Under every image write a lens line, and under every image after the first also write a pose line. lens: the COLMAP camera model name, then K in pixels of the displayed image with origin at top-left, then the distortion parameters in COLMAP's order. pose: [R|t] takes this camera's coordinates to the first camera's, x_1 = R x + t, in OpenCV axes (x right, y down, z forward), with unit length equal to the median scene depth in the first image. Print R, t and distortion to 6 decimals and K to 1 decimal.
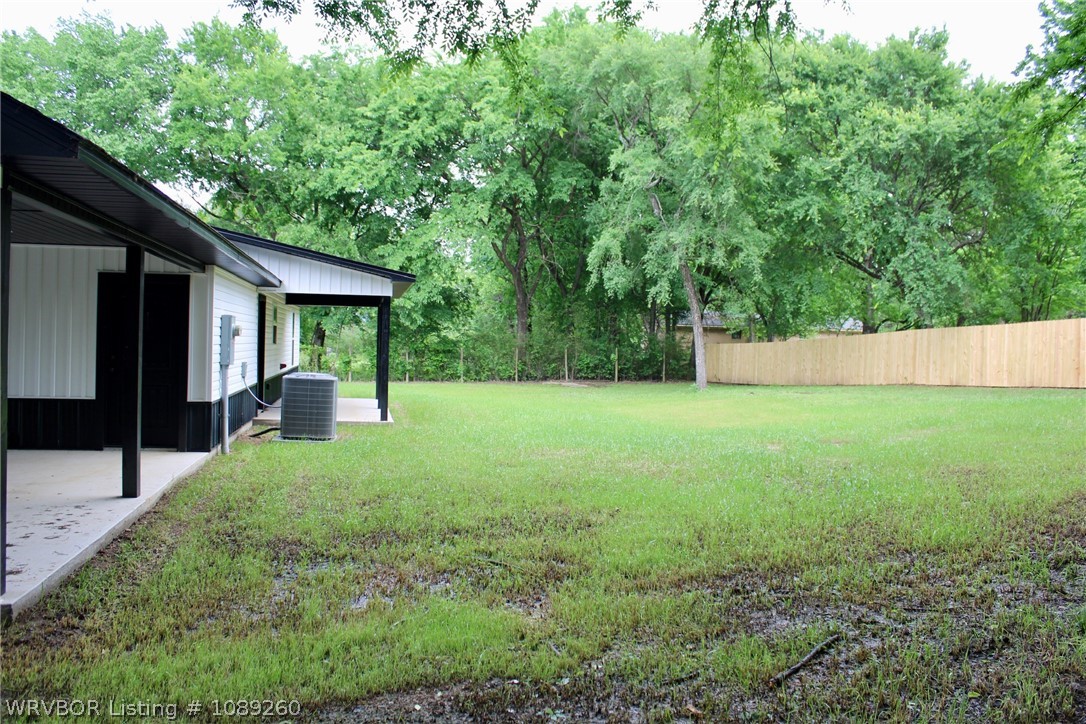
lens RADIAL K [[908.2, 0, 540.3], [0, 908.2, 356.2], [0, 0, 1]] dist [-0.157203, 0.133430]
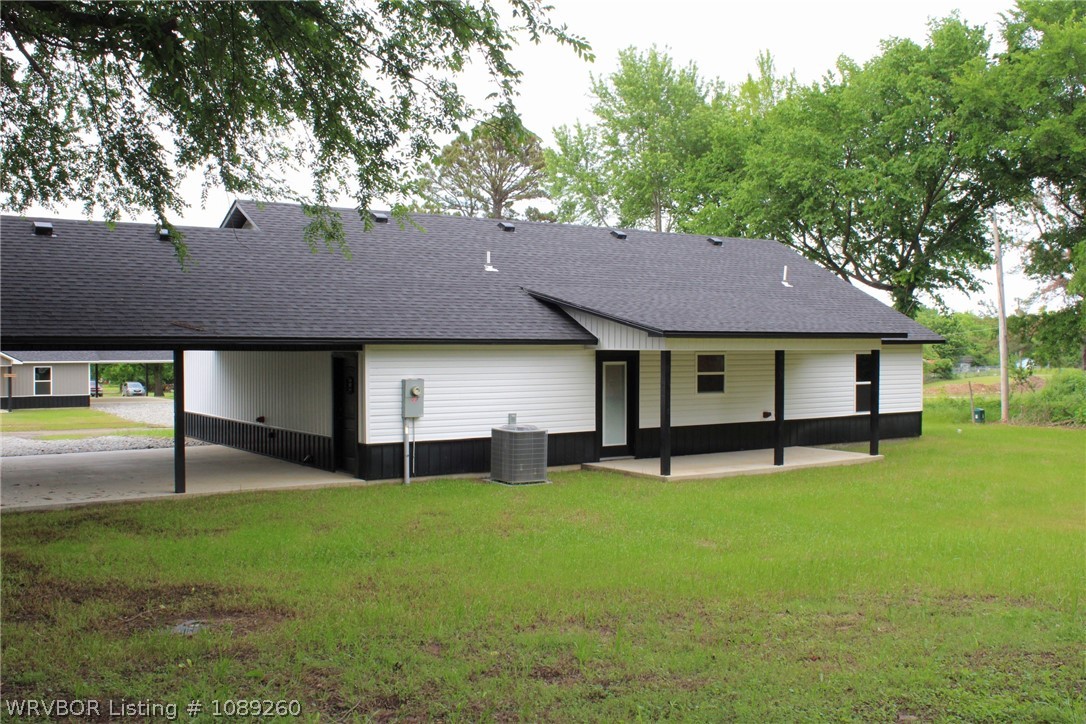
lens RADIAL K [[1110.9, 0, 549.0], [0, 1110.9, 370.9], [0, 0, 1]] dist [-0.081730, 0.000000]
pose [[0.400438, -0.001234, -0.916323, 0.410254], [-0.003590, 0.999989, -0.002916, -0.018035], [0.916317, 0.004457, 0.400429, 0.175612]]
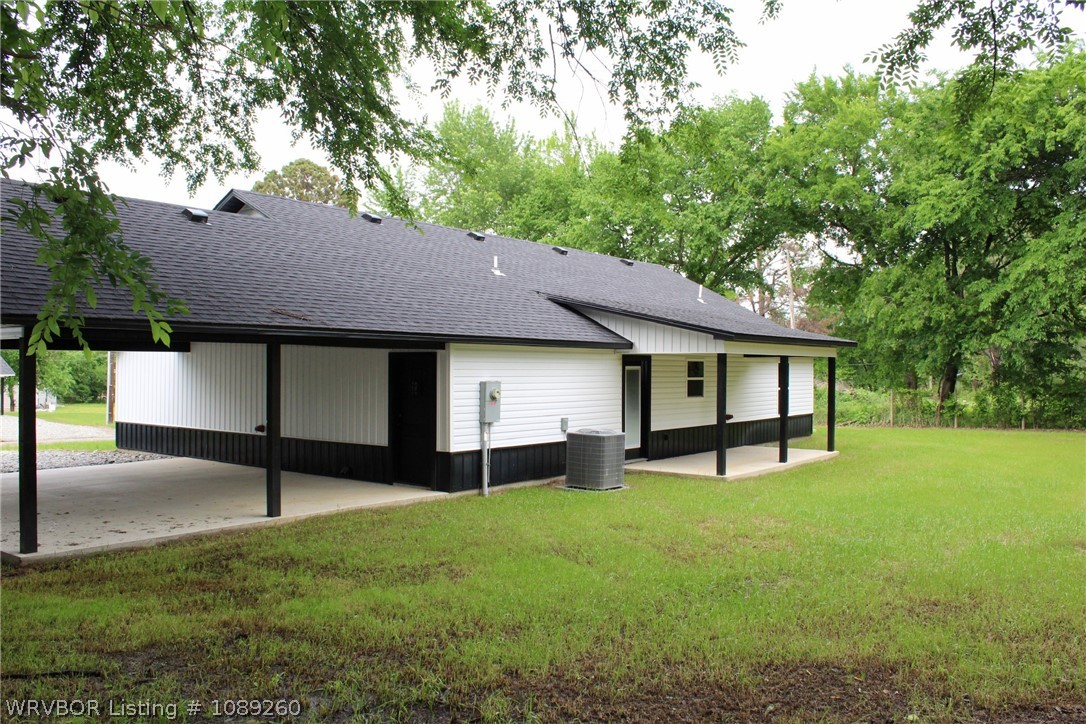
lens RADIAL K [[908.2, 0, 534.9], [0, 908.2, 355.4], [0, 0, 1]] dist [-0.157203, 0.133430]
pose [[0.661277, -0.033231, -0.749405, 0.208150], [0.001463, 0.999074, -0.043011, -0.009243], [0.750140, 0.027346, 0.660713, 0.074055]]
